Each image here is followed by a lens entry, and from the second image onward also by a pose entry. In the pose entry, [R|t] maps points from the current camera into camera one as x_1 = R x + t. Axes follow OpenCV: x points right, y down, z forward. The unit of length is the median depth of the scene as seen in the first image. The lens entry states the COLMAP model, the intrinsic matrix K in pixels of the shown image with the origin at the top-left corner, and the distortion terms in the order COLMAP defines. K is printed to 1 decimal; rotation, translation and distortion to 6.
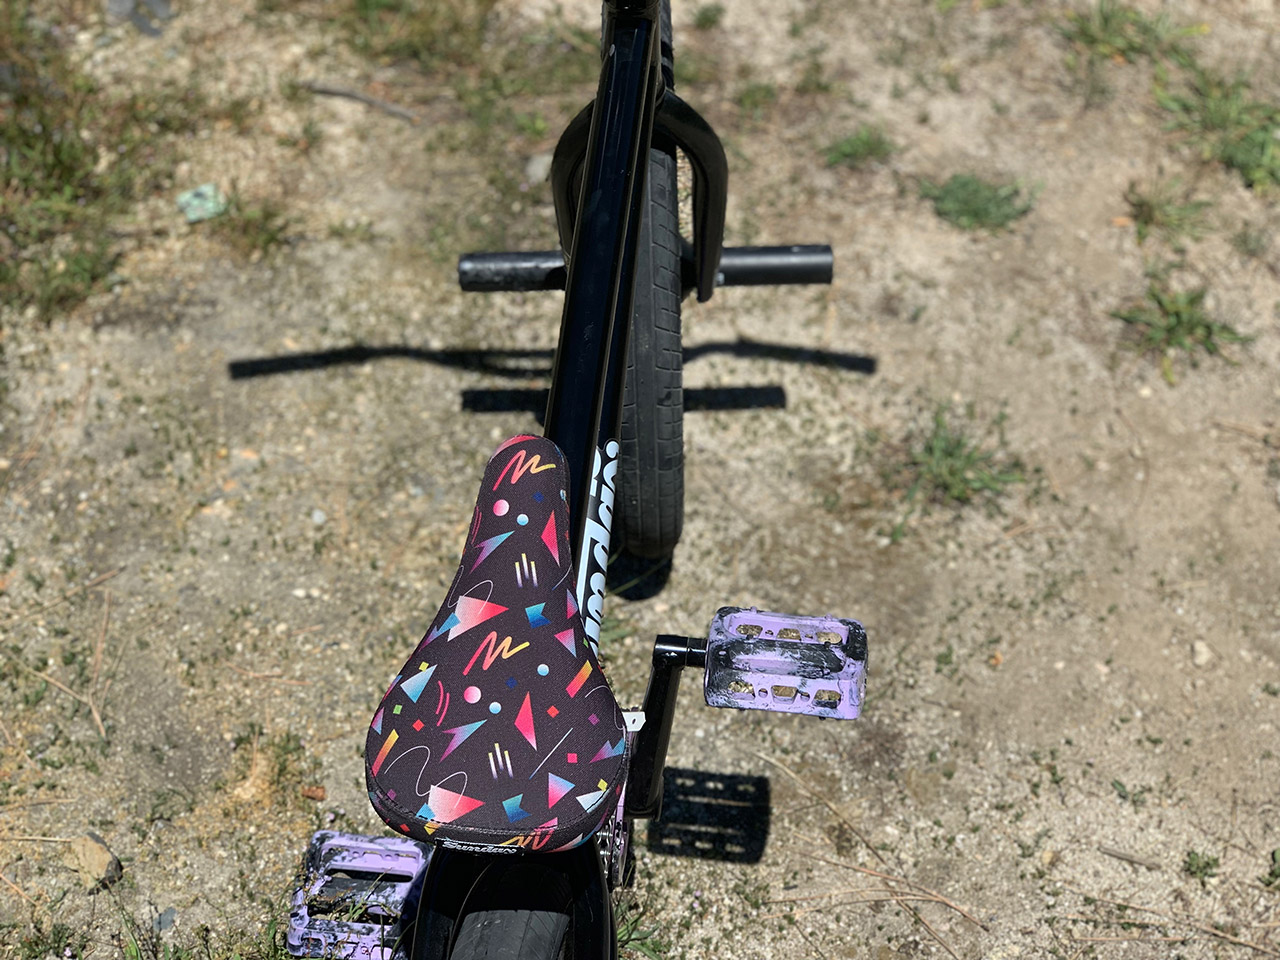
lens RADIAL K [[1932.4, 0, 640.0], [0, 1932.4, 480.0], [0, 0, 1]] dist [0.032419, -0.120574]
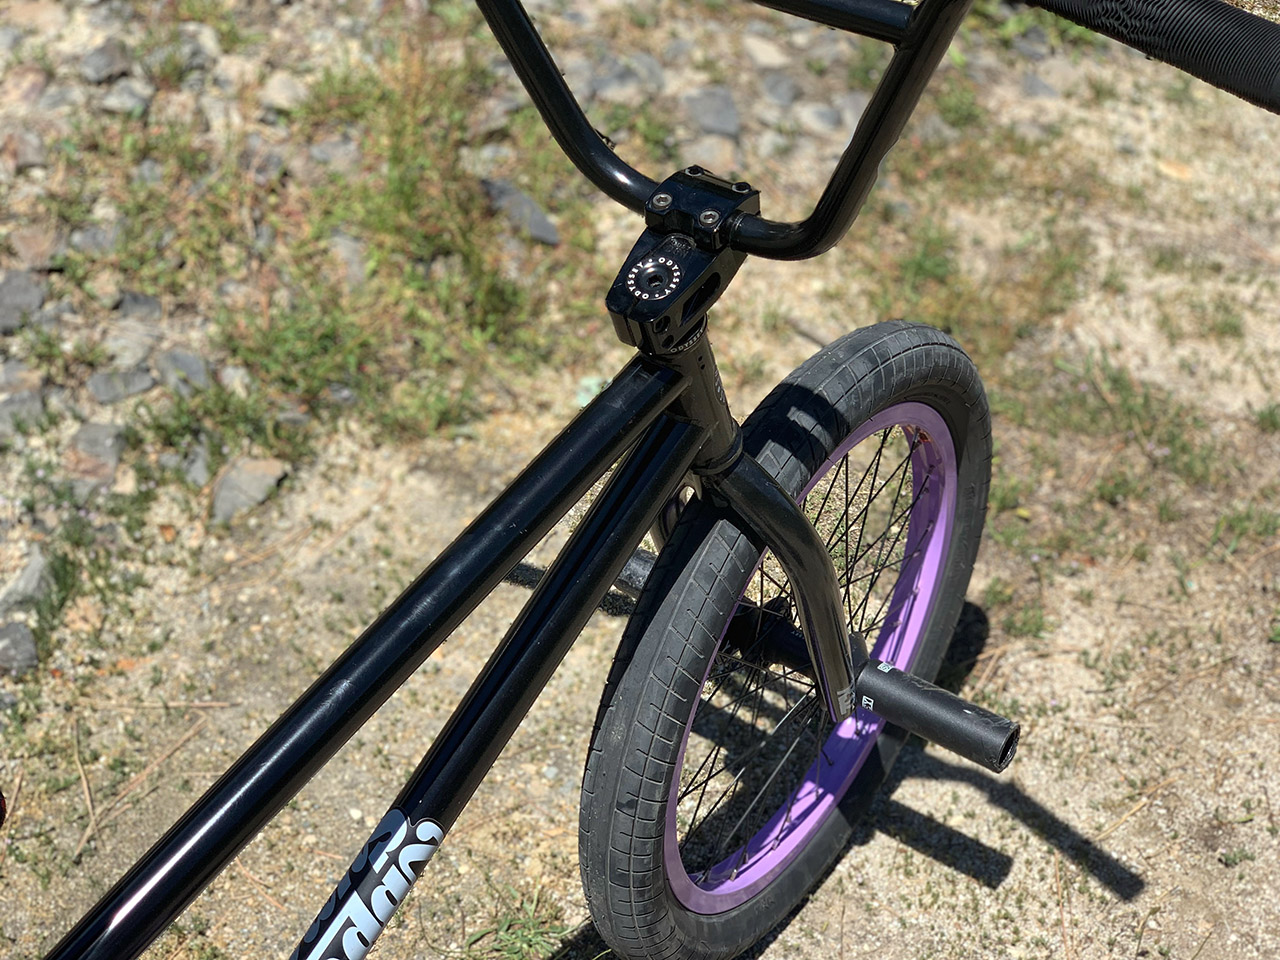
lens RADIAL K [[1932.4, 0, 640.0], [0, 1932.4, 480.0], [0, 0, 1]] dist [0.032419, -0.120574]
pose [[0.810256, 0.387368, -0.439808, 0.248089], [-0.429510, 0.903053, 0.004094, -0.131999], [0.398756, 0.185585, 0.898082, 0.189055]]
